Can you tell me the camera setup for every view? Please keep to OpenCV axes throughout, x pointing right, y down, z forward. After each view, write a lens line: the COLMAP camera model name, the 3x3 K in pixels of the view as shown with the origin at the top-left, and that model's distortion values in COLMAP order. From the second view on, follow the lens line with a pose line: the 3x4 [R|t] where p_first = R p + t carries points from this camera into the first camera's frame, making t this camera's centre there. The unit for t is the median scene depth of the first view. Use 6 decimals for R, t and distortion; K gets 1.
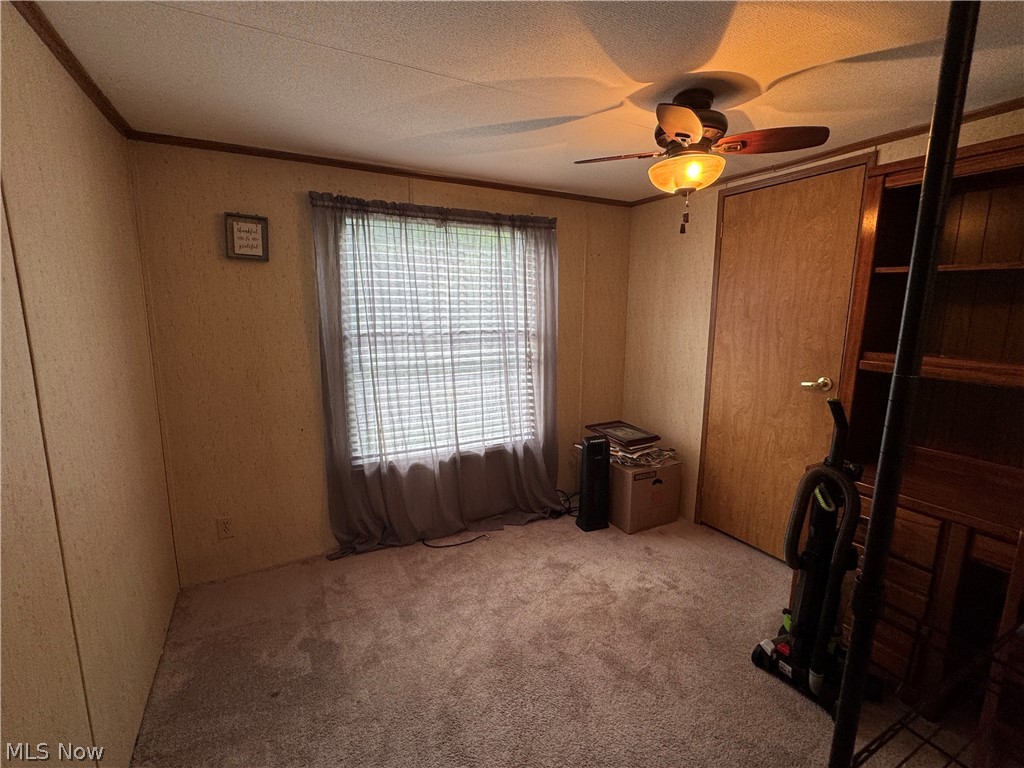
lens RADIAL K [[456.6, 0, 511.2], [0, 456.6, 382.1], [0, 0, 1]] dist [-0.005293, -0.000107]
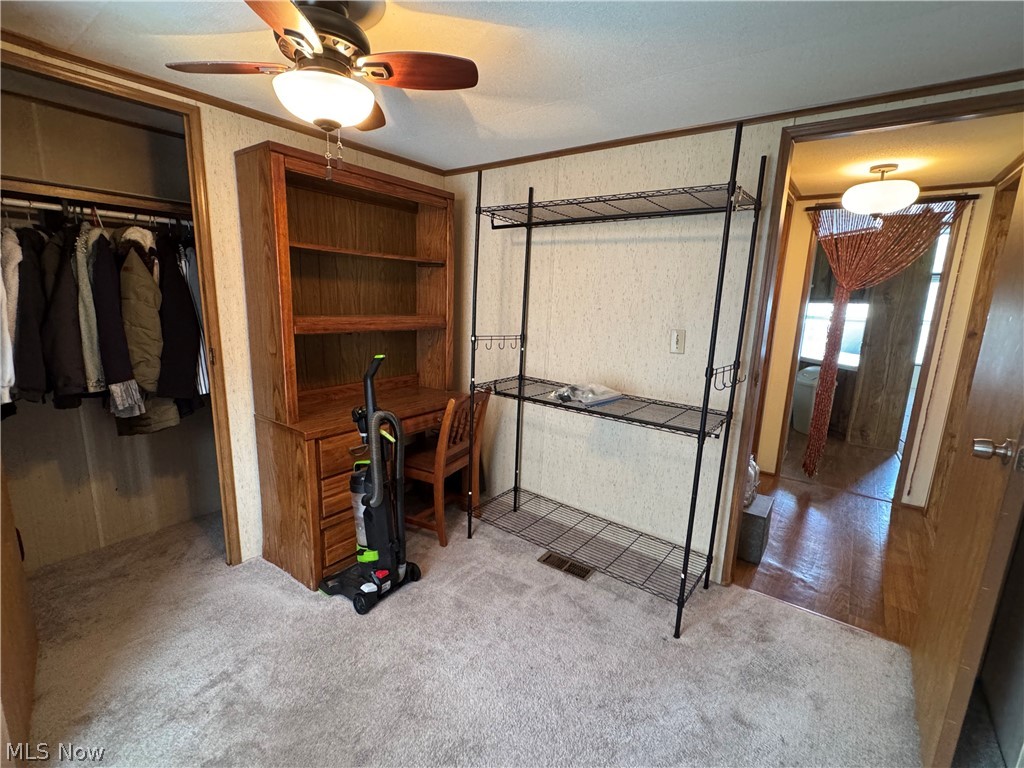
lens RADIAL K [[456.6, 0, 513.1], [0, 456.6, 385.2], [0, 0, 1]] dist [-0.005293, -0.000107]
pose [[-0.417984, -0.201397, 0.885849, -0.419513], [0.111105, 0.956464, 0.269876, -0.138634], [-0.901635, 0.211226, -0.377410, 0.887842]]
